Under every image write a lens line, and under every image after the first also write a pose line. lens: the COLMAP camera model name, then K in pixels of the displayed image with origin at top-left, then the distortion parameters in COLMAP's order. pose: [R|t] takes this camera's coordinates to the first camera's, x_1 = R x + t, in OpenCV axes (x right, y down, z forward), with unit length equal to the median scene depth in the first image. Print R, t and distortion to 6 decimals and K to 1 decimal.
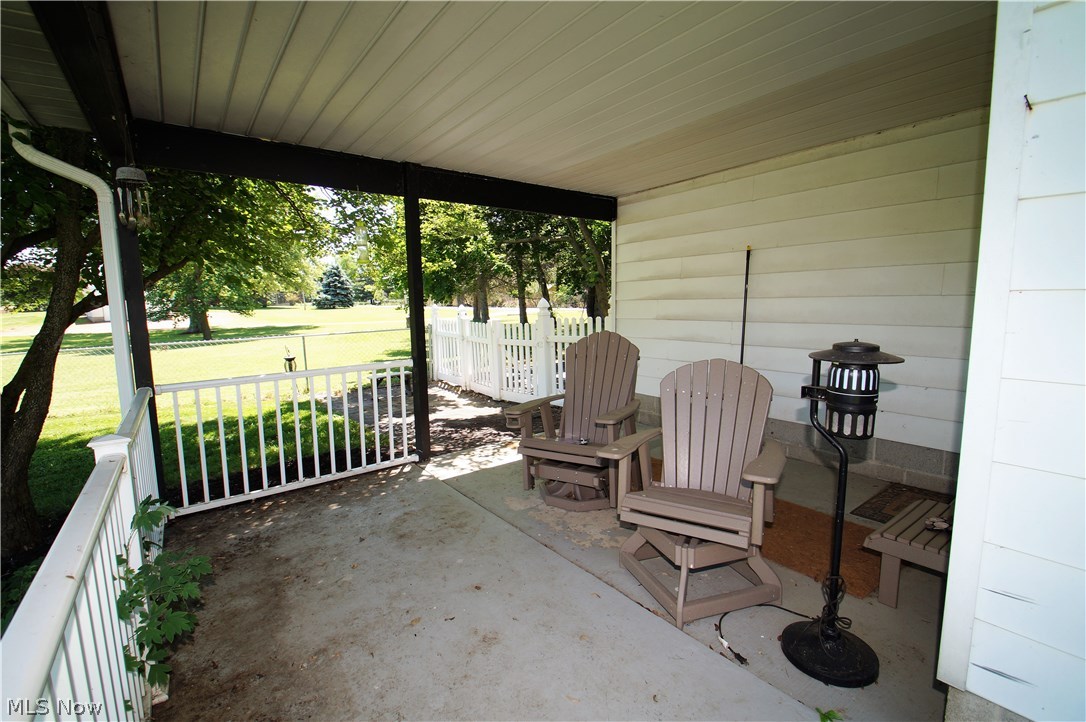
lens RADIAL K [[485.4, 0, 533.6], [0, 485.4, 363.8], [0, 0, 1]] dist [0.022020, -0.020892]
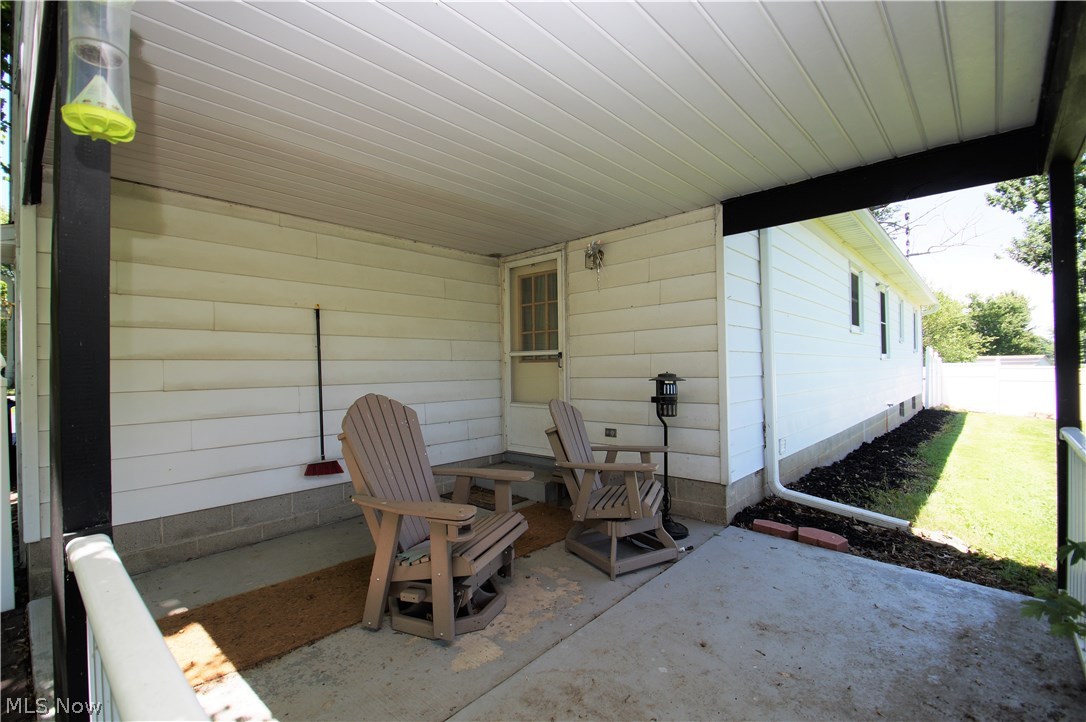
lens RADIAL K [[485.4, 0, 533.6], [0, 485.4, 363.8], [0, 0, 1]] dist [0.022020, -0.020892]
pose [[-0.183877, 0.029393, 0.982510, -0.752307], [0.146499, 0.989208, -0.002176, -0.090310], [-0.971971, 0.143536, -0.186199, 1.074162]]
